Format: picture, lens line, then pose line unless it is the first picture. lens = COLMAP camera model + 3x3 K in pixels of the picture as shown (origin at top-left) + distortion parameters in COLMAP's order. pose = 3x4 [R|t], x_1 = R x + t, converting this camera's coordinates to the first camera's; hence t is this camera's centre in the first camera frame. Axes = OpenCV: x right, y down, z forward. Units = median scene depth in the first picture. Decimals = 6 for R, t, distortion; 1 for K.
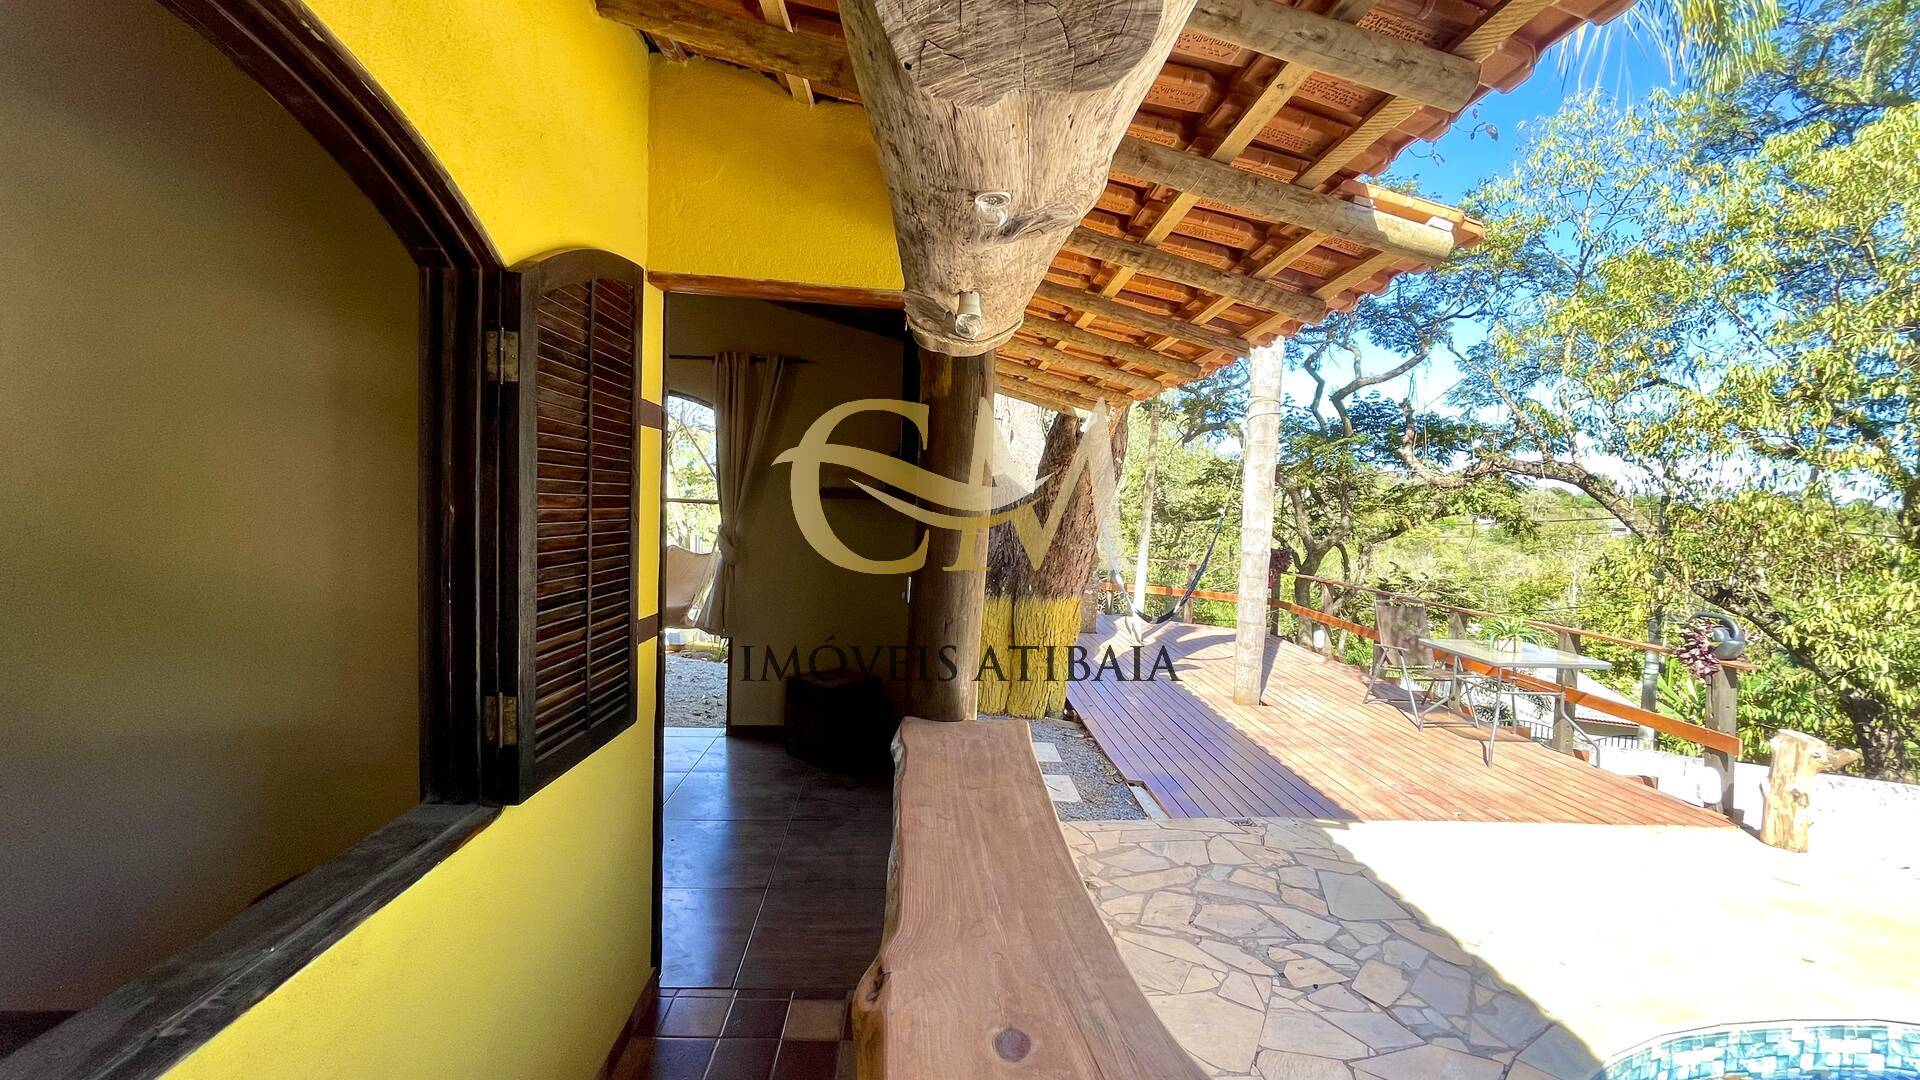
lens RADIAL K [[779.2, 0, 959.5], [0, 779.2, 542.8], [0, 0, 1]] dist [-0.001210, 0.001377]
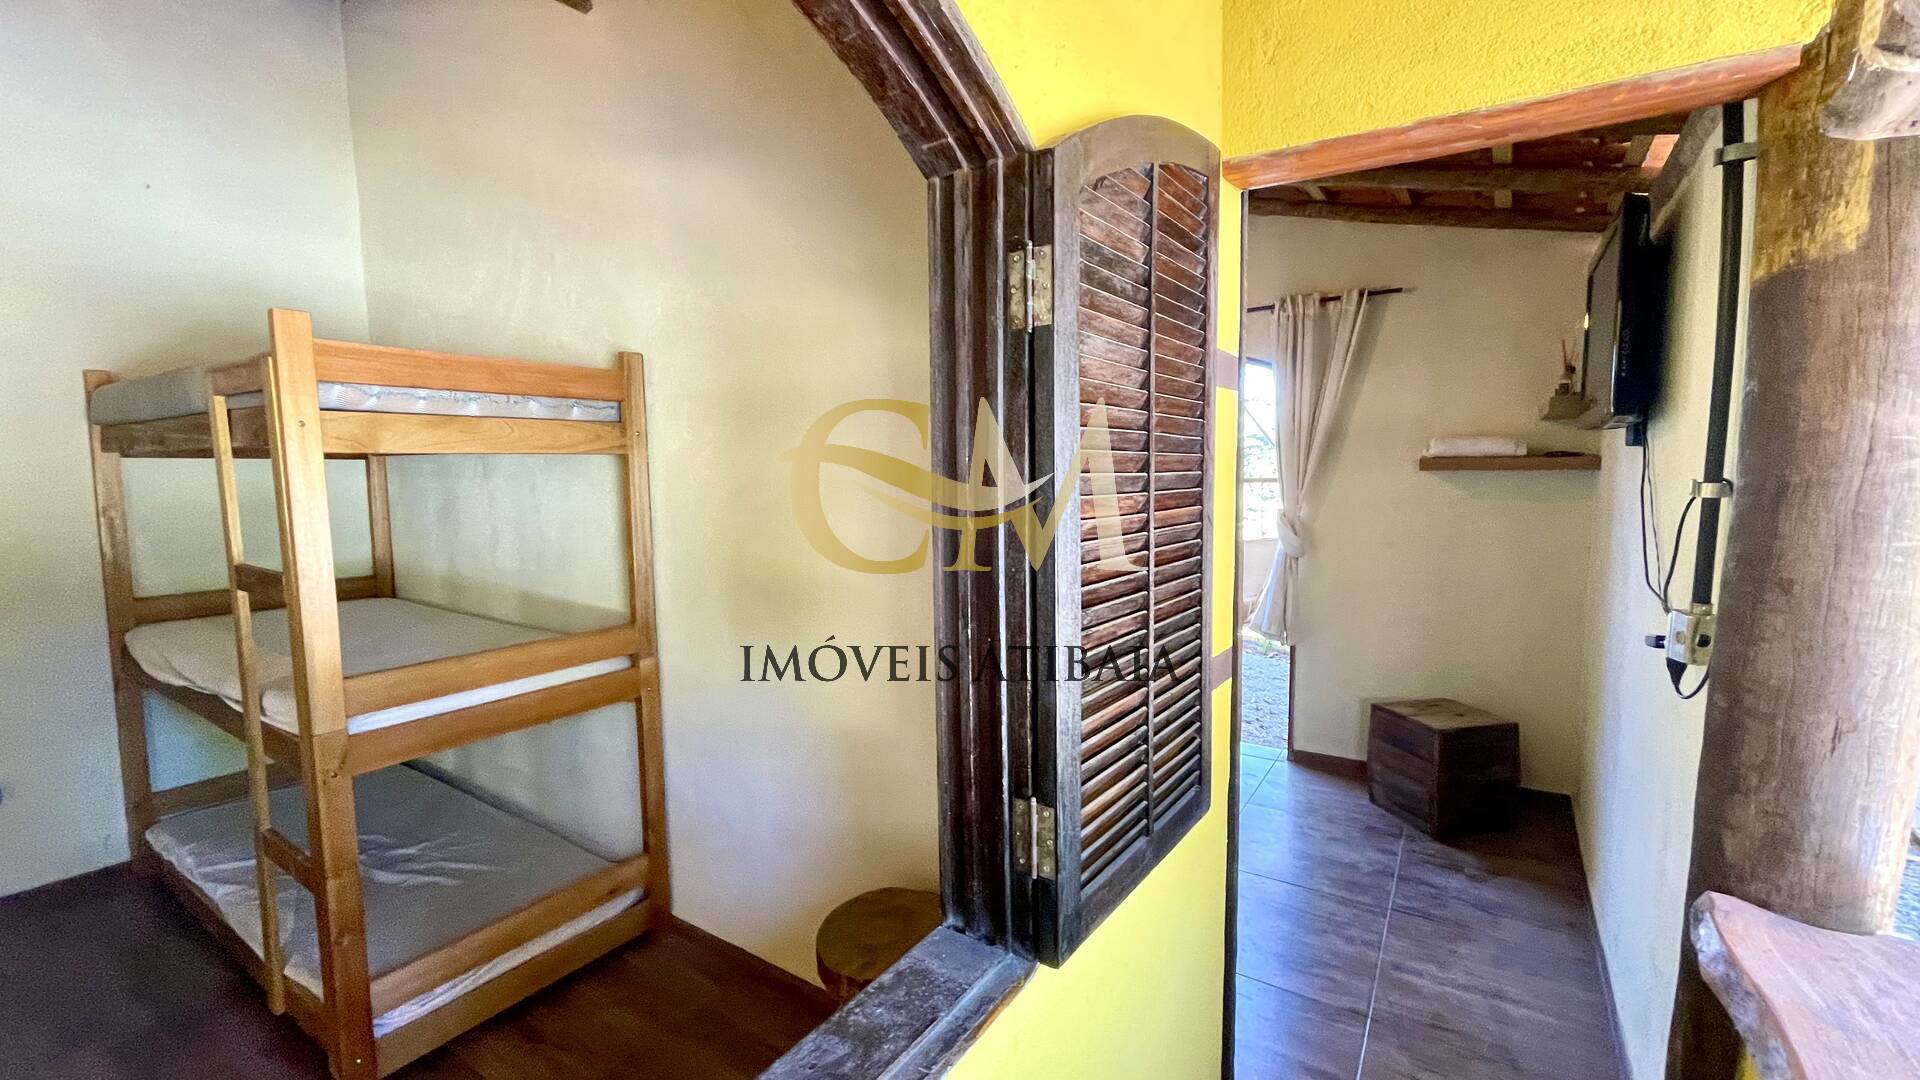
lens RADIAL K [[779.2, 0, 960.9], [0, 779.2, 544.1], [0, 0, 1]] dist [-0.001210, 0.001377]
pose [[0.791966, 0.010890, -0.610469, -0.224716], [0.010784, 0.999435, 0.031819, -0.047207], [0.610470, -0.031783, 0.791401, 0.425263]]
